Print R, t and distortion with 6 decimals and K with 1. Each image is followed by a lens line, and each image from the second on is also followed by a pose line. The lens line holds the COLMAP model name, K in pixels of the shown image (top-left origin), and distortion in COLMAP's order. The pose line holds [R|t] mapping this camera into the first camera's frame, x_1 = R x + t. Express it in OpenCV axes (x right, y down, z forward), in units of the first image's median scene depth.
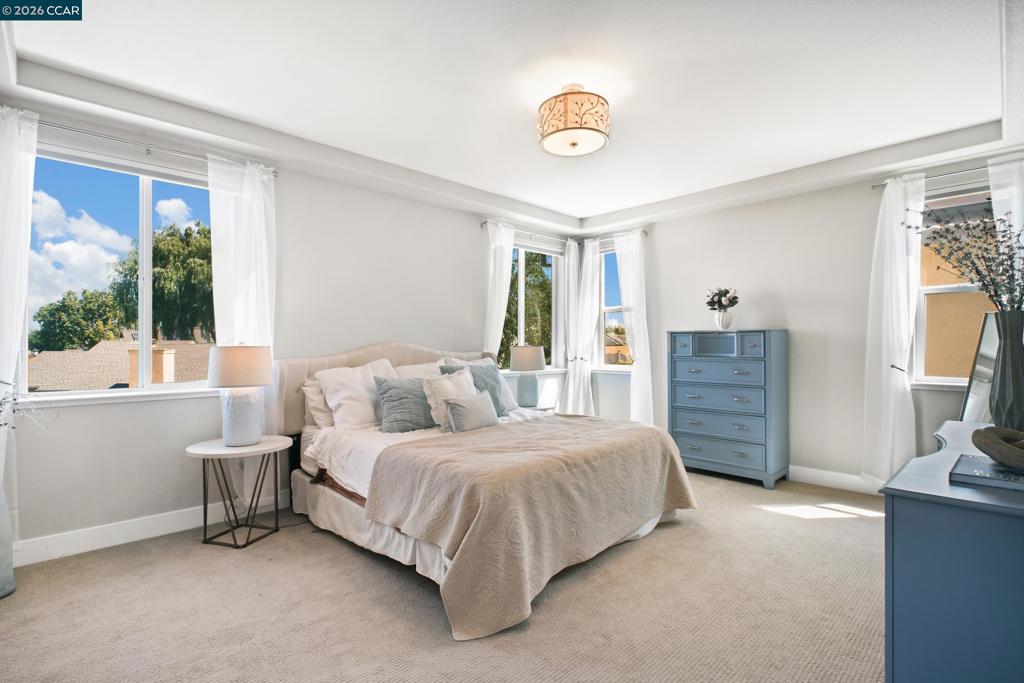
lens RADIAL K [[476.9, 0, 510.0], [0, 476.9, 332.5], [0, 0, 1]] dist [0.001432, -0.001060]
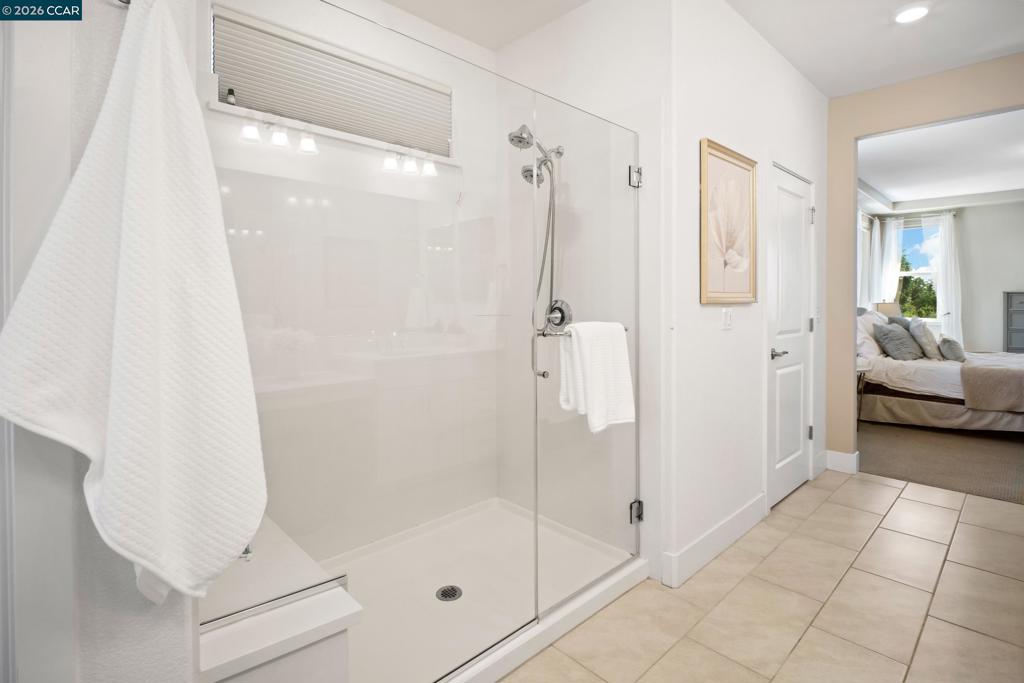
lens RADIAL K [[496.3, 0, 516.8], [0, 496.3, 304.8], [0, 0, 1]] dist [0.001789, -0.000901]
pose [[0.999902, -0.001307, 0.013938, -1.082147], [0.000917, 0.999609, 0.027931, -0.006708], [-0.013969, -0.027915, 0.999513, -0.384483]]
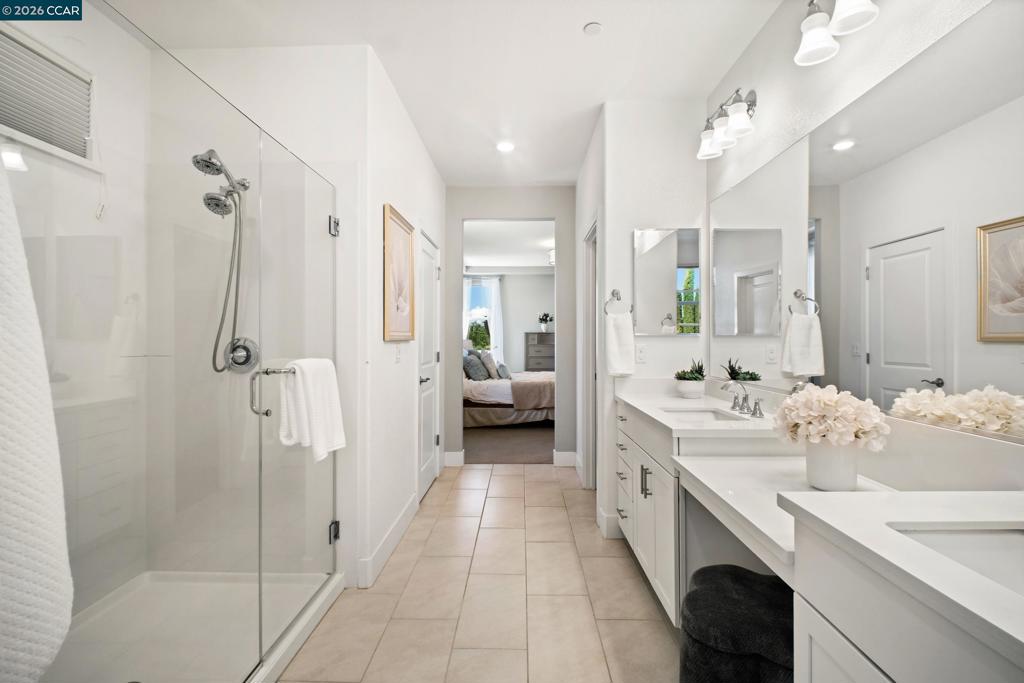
lens RADIAL K [[476.9, 0, 510.0], [0, 476.9, 332.5], [0, 0, 1]] dist [0.001432, -0.001060]
pose [[0.696281, 0.007330, 0.717732, -1.208856], [-0.014149, 0.999894, 0.003515, -0.008378], [-0.717630, -0.012602, 0.696311, -0.394873]]
